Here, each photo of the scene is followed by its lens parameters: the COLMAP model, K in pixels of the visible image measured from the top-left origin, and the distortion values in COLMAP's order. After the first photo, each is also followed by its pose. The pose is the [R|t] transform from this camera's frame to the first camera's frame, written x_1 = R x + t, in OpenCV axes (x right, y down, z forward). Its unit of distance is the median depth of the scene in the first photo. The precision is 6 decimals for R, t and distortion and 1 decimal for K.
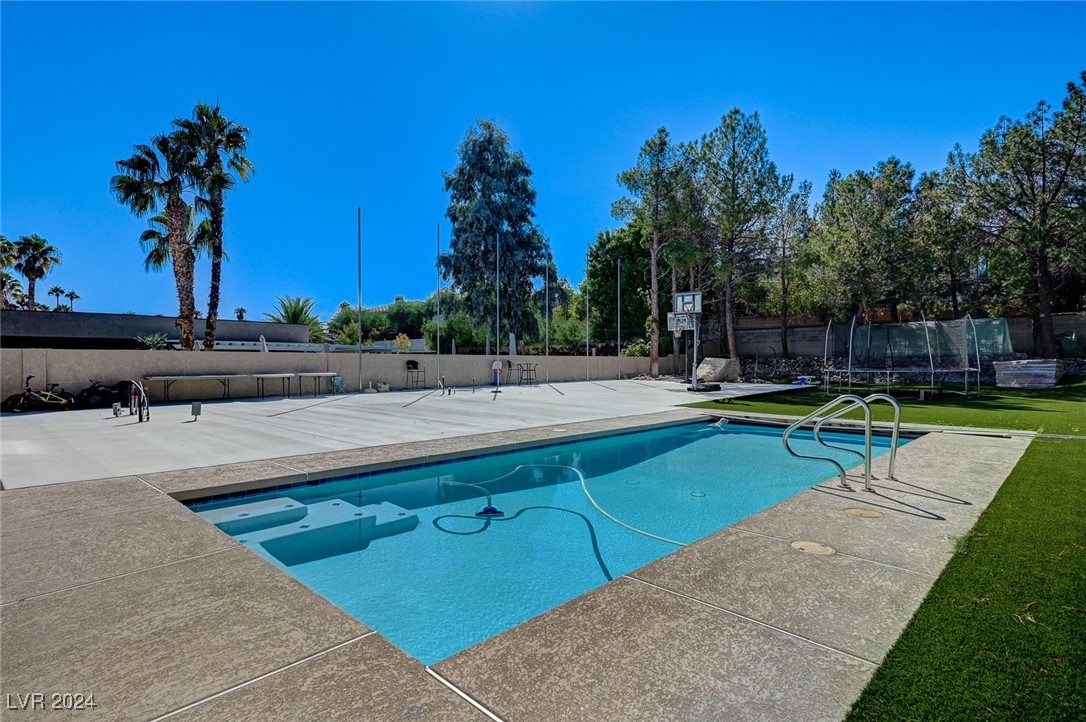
lens RADIAL K [[533.9, 0, 542.0], [0, 533.9, 390.7], [0, 0, 1]] dist [-0.000339, -0.000444]
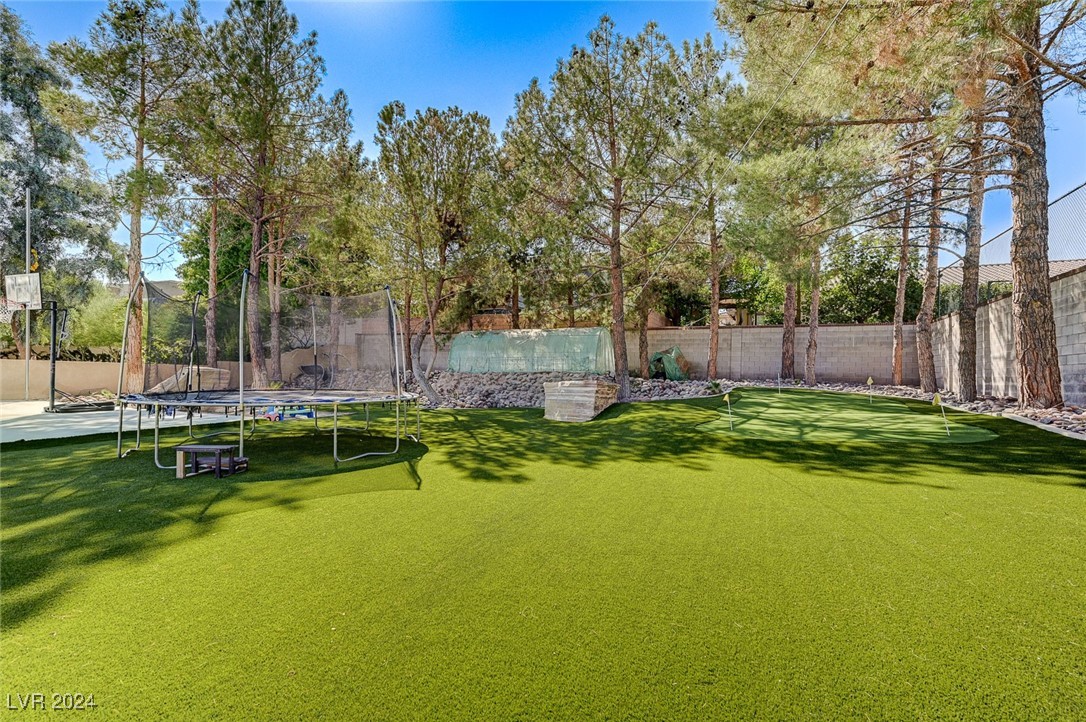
lens RADIAL K [[493.2, 0, 543.0], [0, 493.2, 361.0], [0, 0, 1]] dist [0.004465, 0.000232]
pose [[0.934052, 0.034310, 0.355485, 0.451047], [-0.006474, 0.996838, -0.079200, -0.022668], [-0.357078, 0.071676, 0.931321, 0.298373]]
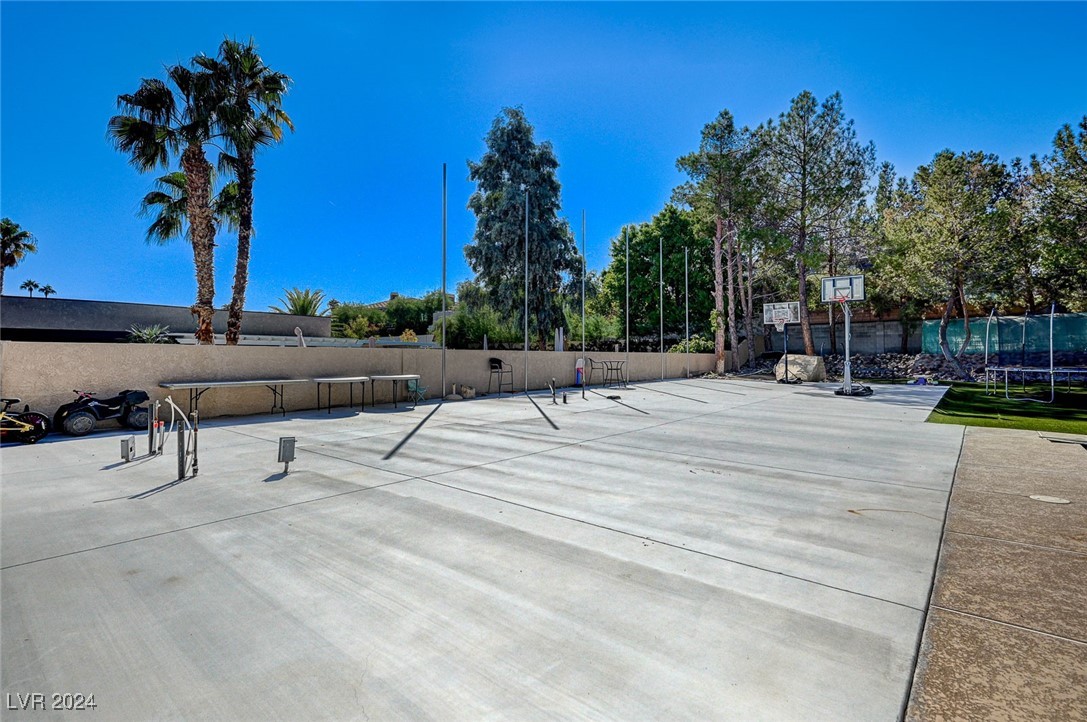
lens RADIAL K [[493.6, 0, 543.5], [0, 493.6, 361.0], [0, 0, 1]] dist [0.004465, 0.000232]
pose [[0.997732, -0.000938, 0.067306, -0.151965], [0.004103, 0.998891, -0.046899, -0.011463], [-0.067187, 0.047069, 0.996629, 0.171996]]
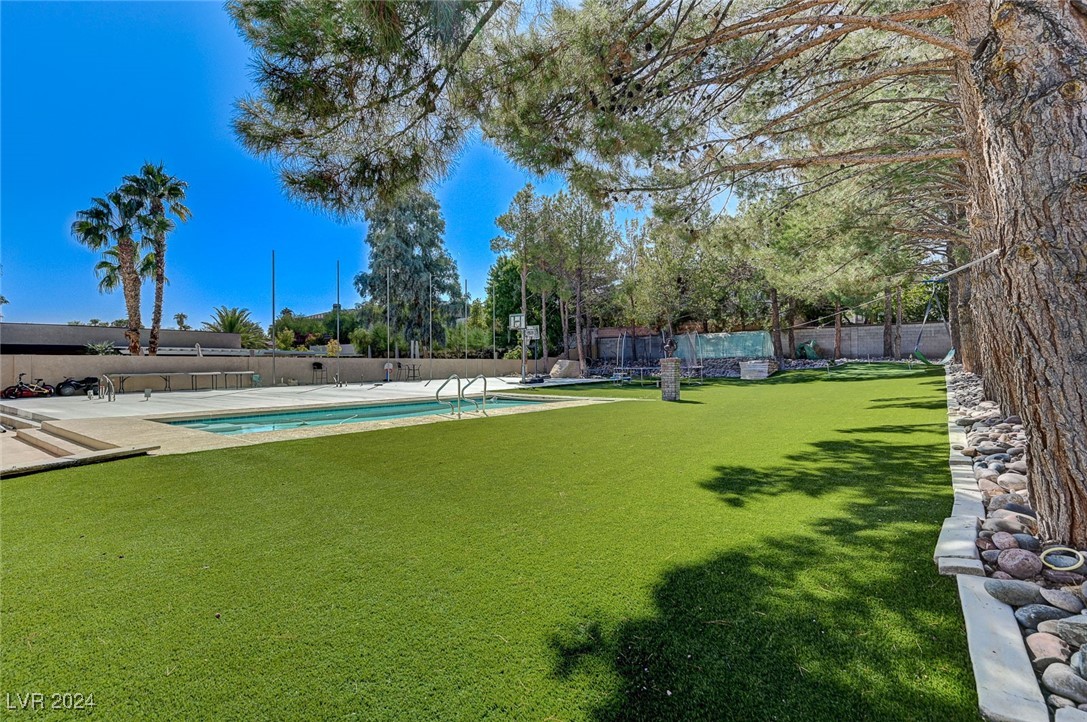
lens RADIAL K [[504.8, 0, 543.2], [0, 504.8, 380.6], [0, 0, 1]] dist [0.001124, 0.000725]
pose [[0.994087, -0.007618, 0.108320, 0.123617], [0.009947, 0.999730, -0.020980, 0.014242], [-0.108131, 0.021934, 0.993895, -0.214610]]
